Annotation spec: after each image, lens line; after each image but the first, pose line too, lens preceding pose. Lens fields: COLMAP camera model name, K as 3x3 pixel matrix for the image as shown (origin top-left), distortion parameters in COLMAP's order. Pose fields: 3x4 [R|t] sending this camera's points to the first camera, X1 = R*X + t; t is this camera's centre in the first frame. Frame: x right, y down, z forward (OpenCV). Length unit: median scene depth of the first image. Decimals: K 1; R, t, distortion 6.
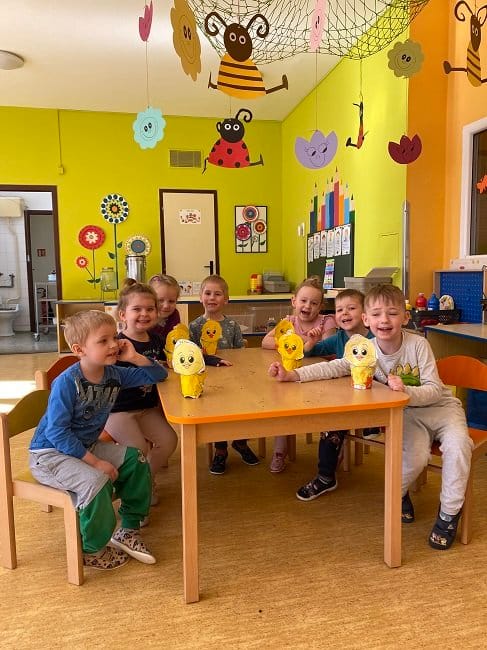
lens RADIAL K [[490.8, 0, 244.0], [0, 490.8, 324.8], [0, 0, 1]] dist [-0.010280, 0.000142]
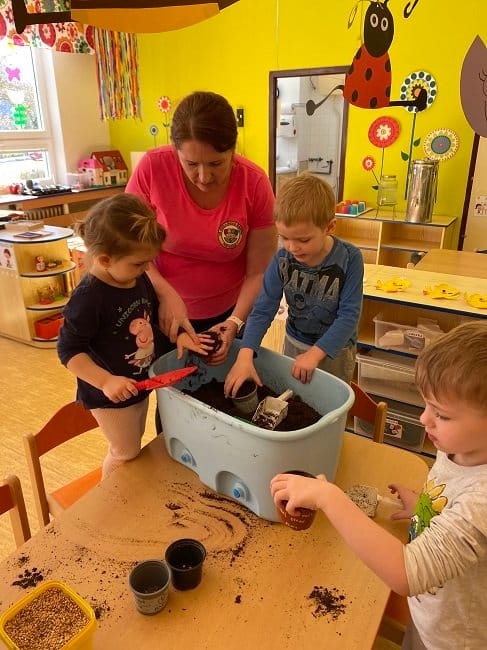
lens RADIAL K [[490.8, 0, 243.2], [0, 490.8, 324.3], [0, 0, 1]] dist [-0.010280, 0.000142]
pose [[0.720143, 0.267521, -0.640177, 0.123555], [-0.075564, 0.947429, 0.310914, -0.111275], [0.689699, -0.175528, 0.702500, 0.216725]]
